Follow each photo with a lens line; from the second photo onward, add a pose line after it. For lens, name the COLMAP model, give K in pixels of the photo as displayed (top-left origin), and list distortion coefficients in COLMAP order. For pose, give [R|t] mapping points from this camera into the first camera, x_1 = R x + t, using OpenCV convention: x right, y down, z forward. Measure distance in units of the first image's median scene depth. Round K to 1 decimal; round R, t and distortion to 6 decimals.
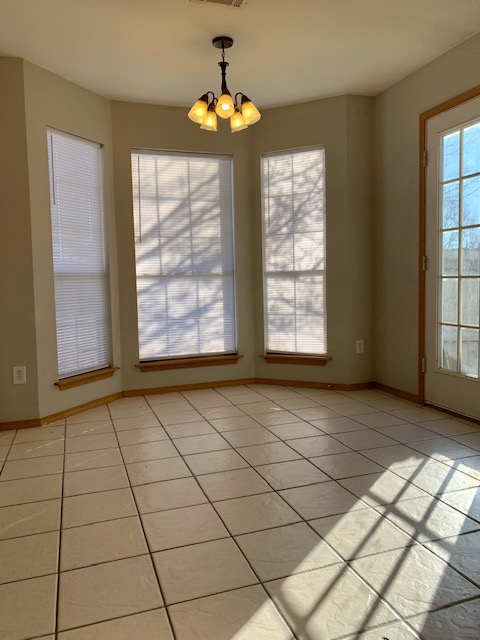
lens RADIAL K [[486.0, 0, 241.3], [0, 486.0, 319.8], [0, 0, 1]] dist [0.016898, -0.028811]
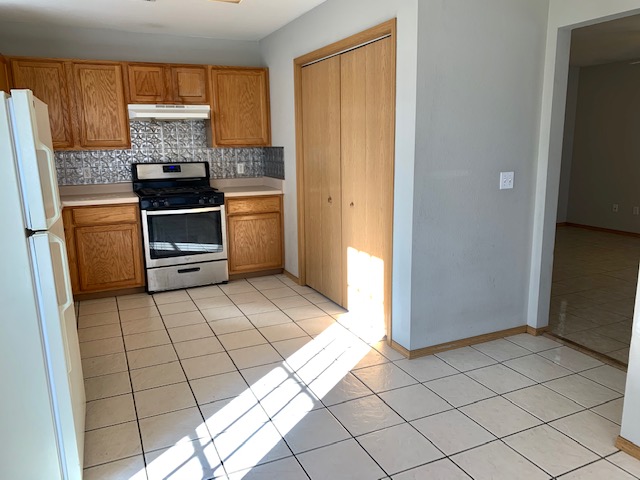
lens RADIAL K [[486.0, 0, 321.2], [0, 486.0, 241.4], [0, 0, 1]] dist [0.016898, -0.028811]
pose [[-0.993354, 0.051366, -0.102997, 0.189138], [0.021038, 0.960845, 0.276285, -0.460842], [0.113156, 0.272282, -0.955541, 2.364238]]
